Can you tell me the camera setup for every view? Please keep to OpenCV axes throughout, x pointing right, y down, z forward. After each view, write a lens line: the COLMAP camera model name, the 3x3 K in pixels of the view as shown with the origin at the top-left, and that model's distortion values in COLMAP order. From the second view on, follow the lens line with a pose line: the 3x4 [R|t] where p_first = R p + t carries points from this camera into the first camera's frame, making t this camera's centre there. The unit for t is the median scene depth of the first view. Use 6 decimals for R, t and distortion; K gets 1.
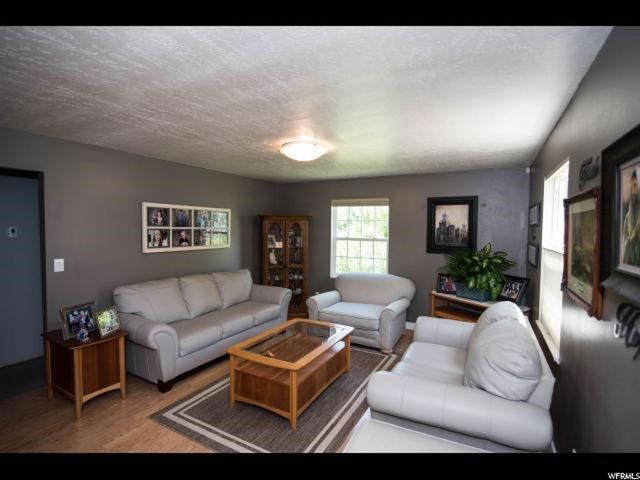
lens RADIAL K [[318.9, 0, 320.0], [0, 318.9, 240.0], [0, 0, 1]] dist [-0.025367, -0.000061]
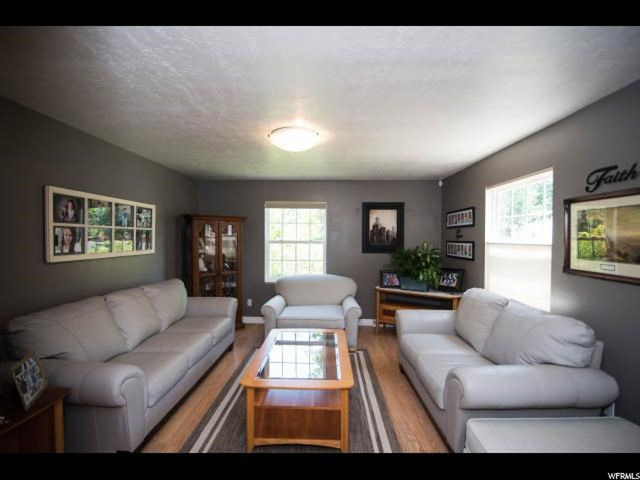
lens RADIAL K [[295.1, 0, 320.0], [0, 295.1, 240.0], [0, 0, 1]] dist [-0.019962, 0.000436]
pose [[0.892985, -0.009345, 0.449990, -0.282932], [0.020350, 0.999600, -0.019623, 0.015284], [-0.449627, 0.026680, 0.892818, 0.180830]]
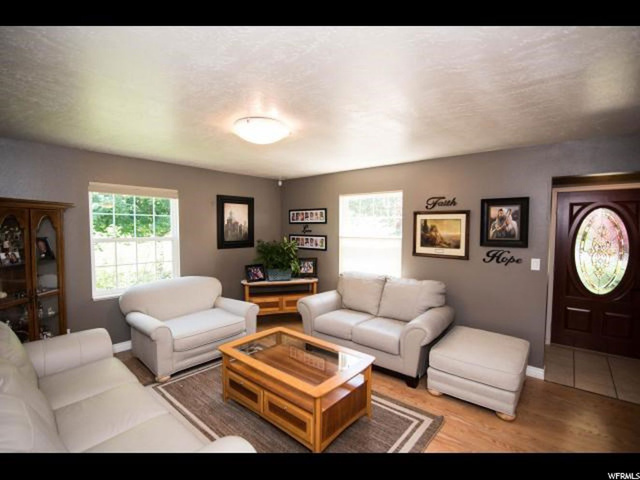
lens RADIAL K [[295.1, 0, 320.0], [0, 295.1, 240.0], [0, 0, 1]] dist [-0.019962, 0.000436]
pose [[0.207571, -0.053290, 0.976767, -0.587446], [0.031519, 0.998361, 0.047770, -0.025791], [-0.977712, 0.020871, 0.208910, 0.545250]]
